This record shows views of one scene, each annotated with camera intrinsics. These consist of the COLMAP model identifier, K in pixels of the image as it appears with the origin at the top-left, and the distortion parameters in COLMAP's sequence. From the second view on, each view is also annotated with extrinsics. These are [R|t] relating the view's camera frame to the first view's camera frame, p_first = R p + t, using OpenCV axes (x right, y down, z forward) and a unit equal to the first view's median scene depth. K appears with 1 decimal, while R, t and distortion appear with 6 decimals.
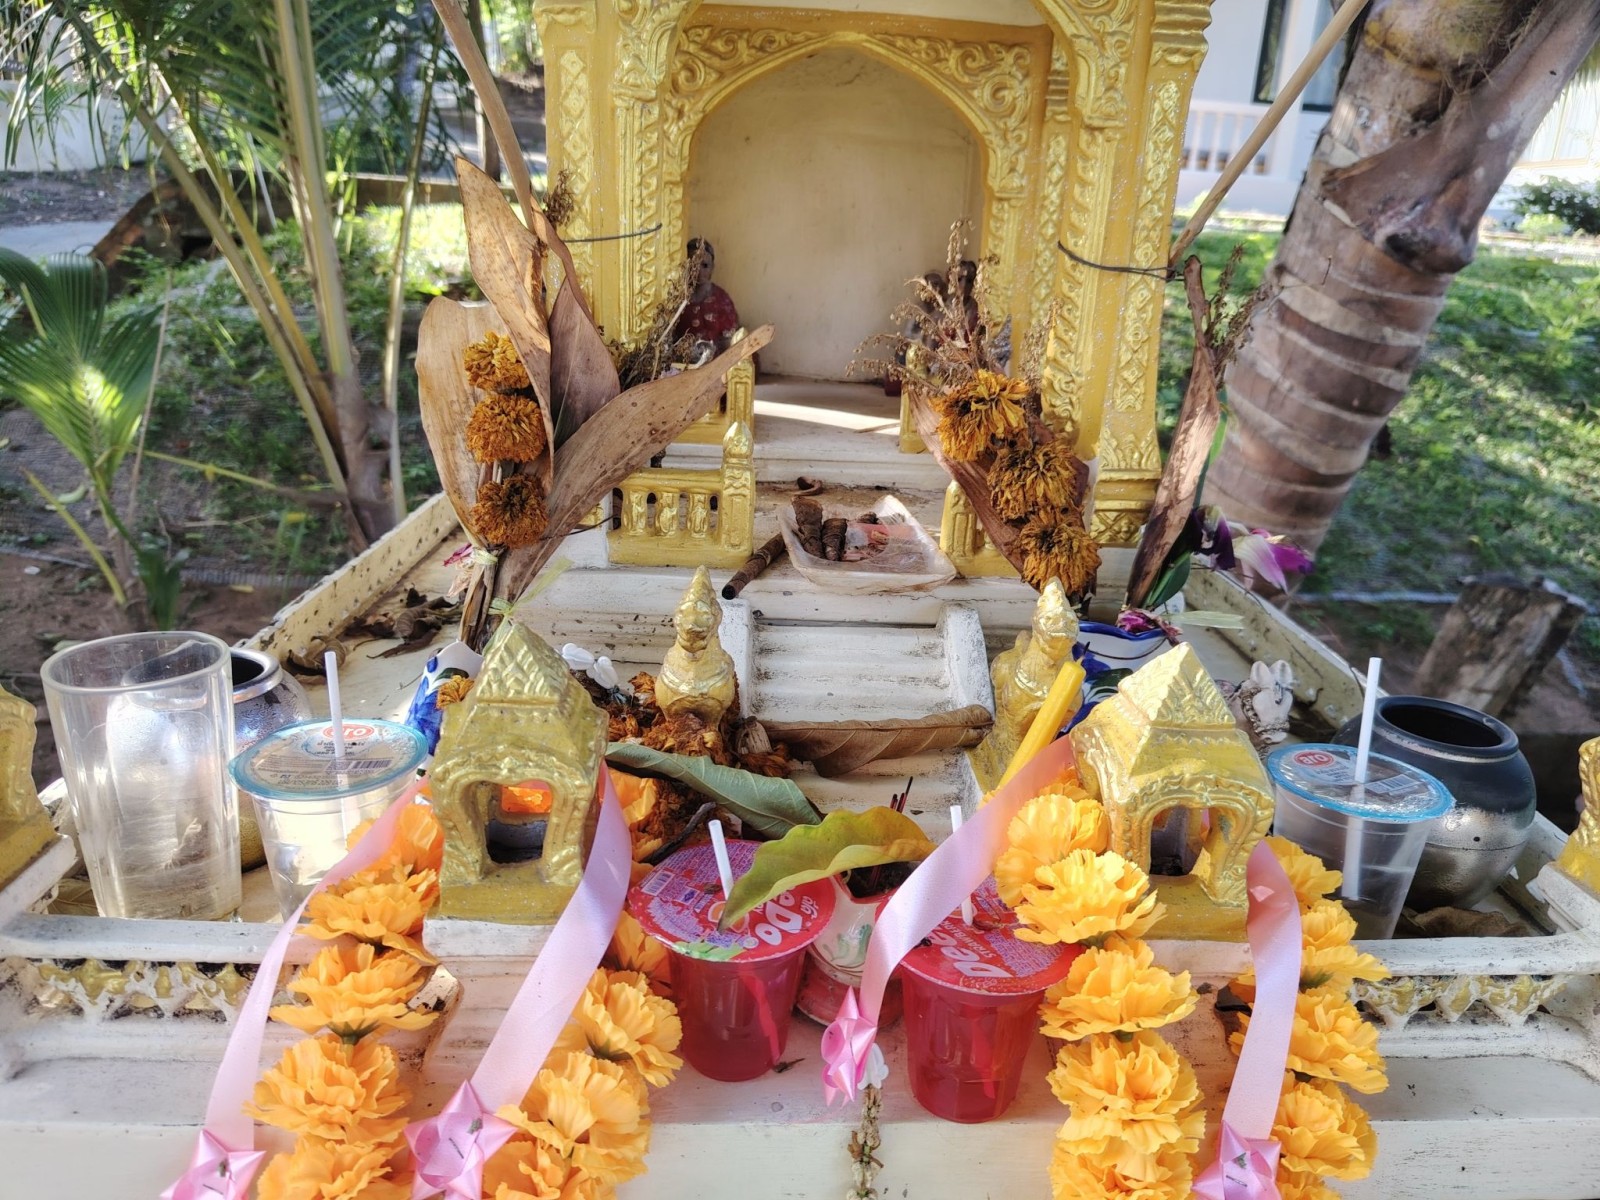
lens RADIAL K [[1112.3, 0, 831.3], [0, 1112.3, 600.6], [0, 0, 1]] dist [0.126965, -0.174205]
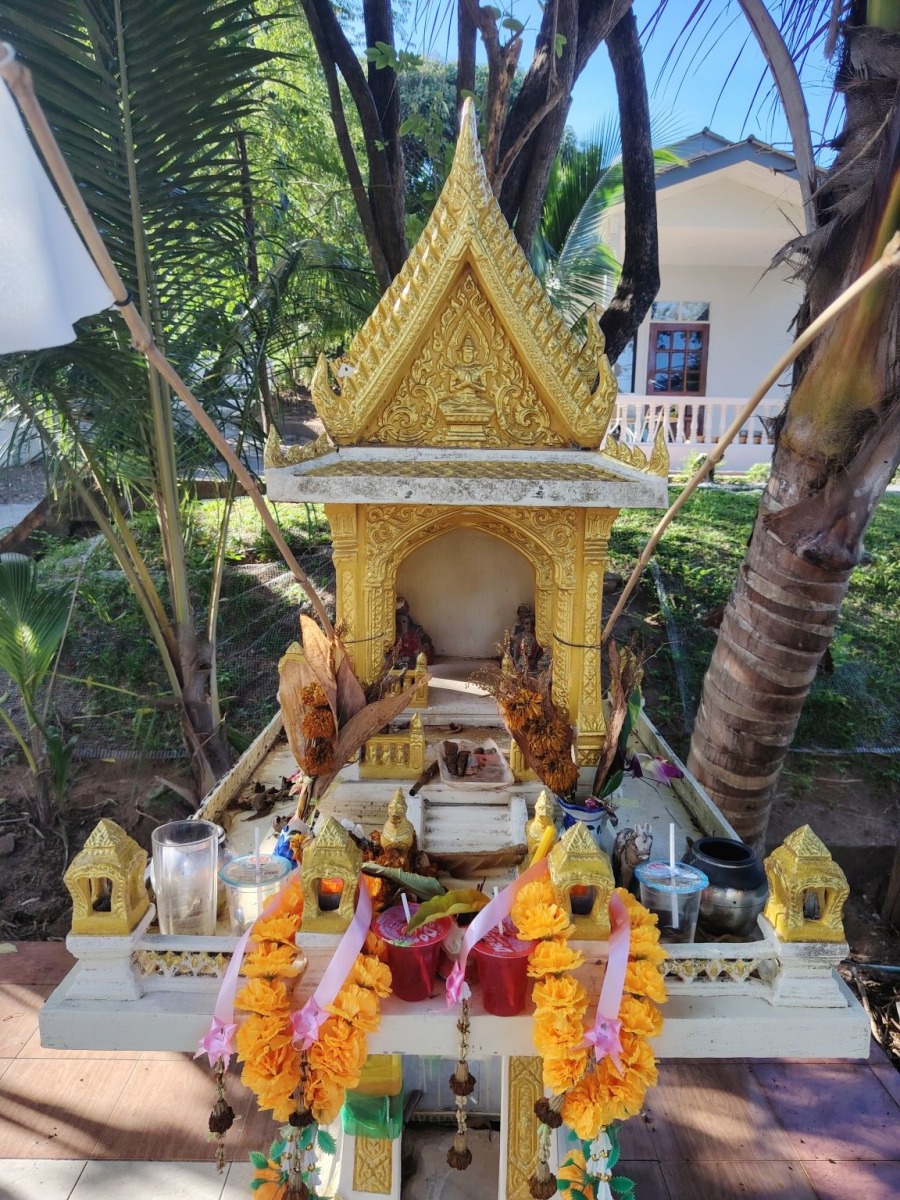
lens RADIAL K [[839.2, 0, 450.0], [0, 839.2, 600.0], [0, 0, 1]] dist [0.127712, -0.235981]
pose [[0.997105, -0.032551, -0.068722, 0.113850], [0.020127, 0.984490, -0.174284, -0.091348], [0.073329, 0.172396, 0.982294, -0.742488]]
